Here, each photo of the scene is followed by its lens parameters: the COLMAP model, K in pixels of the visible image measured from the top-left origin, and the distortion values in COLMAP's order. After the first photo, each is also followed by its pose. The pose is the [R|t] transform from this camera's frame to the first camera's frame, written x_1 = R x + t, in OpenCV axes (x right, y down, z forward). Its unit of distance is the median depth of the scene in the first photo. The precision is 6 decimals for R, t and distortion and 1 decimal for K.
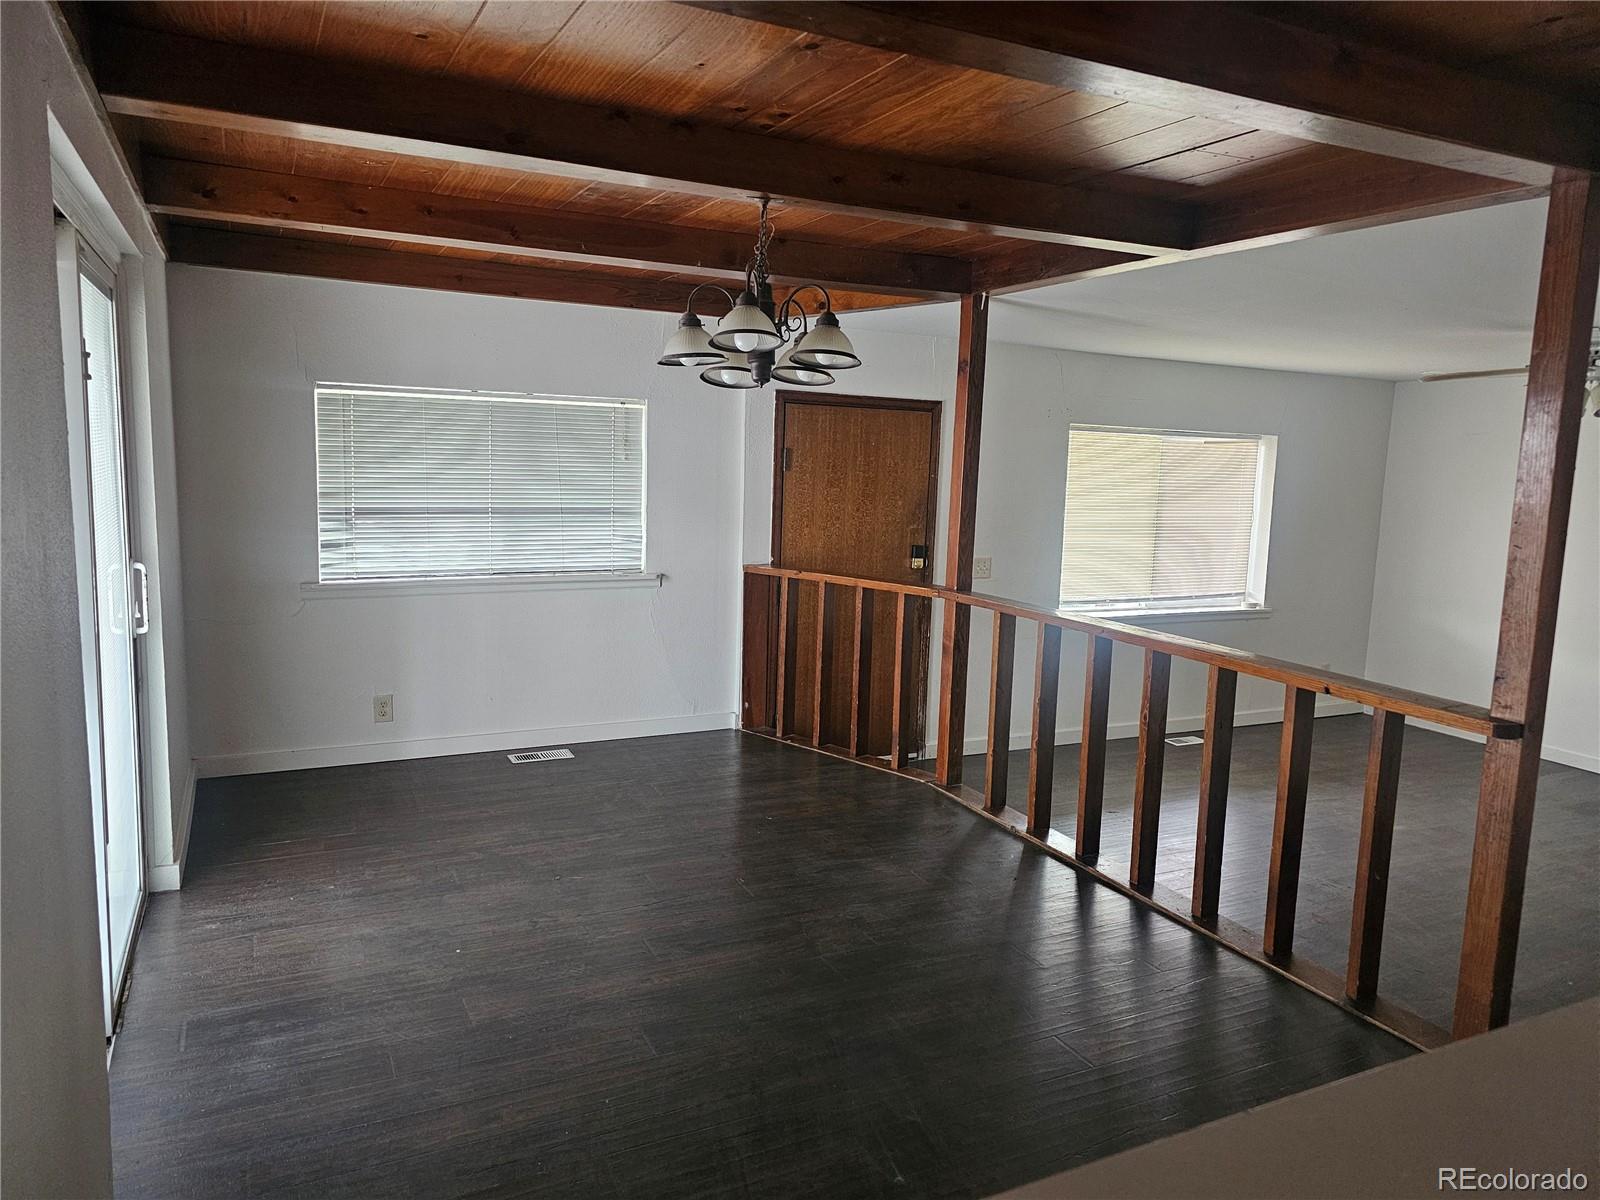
lens RADIAL K [[1080.9, 0, 797.4], [0, 1080.9, 595.1], [0, 0, 1]] dist [0.037991, -0.013131]
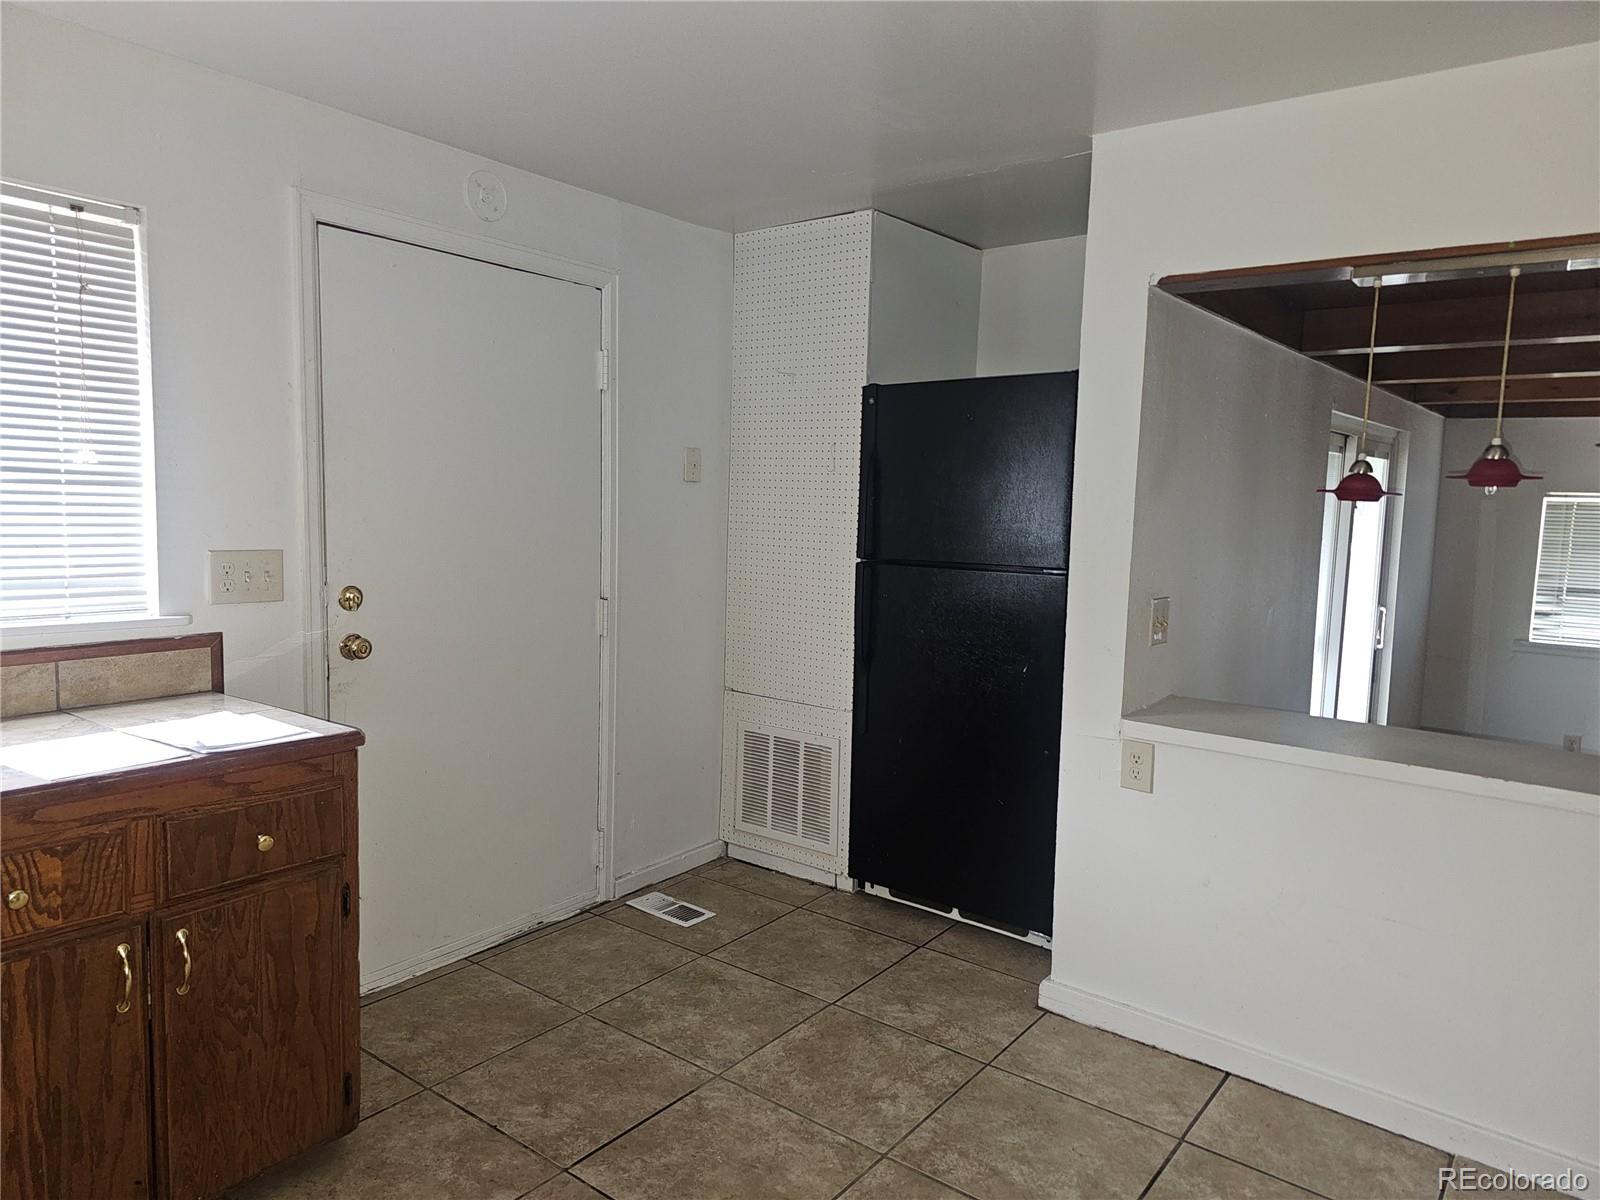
lens RADIAL K [[1080.9, 0, 800.4], [0, 1080.9, 601.1], [0, 0, 1]] dist [0.037991, -0.013131]
pose [[0.445114, 0.074912, -0.892335, 0.365989], [-0.135538, 0.990650, 0.015557, 0.041052], [0.885157, 0.114021, 0.451105, -0.412460]]
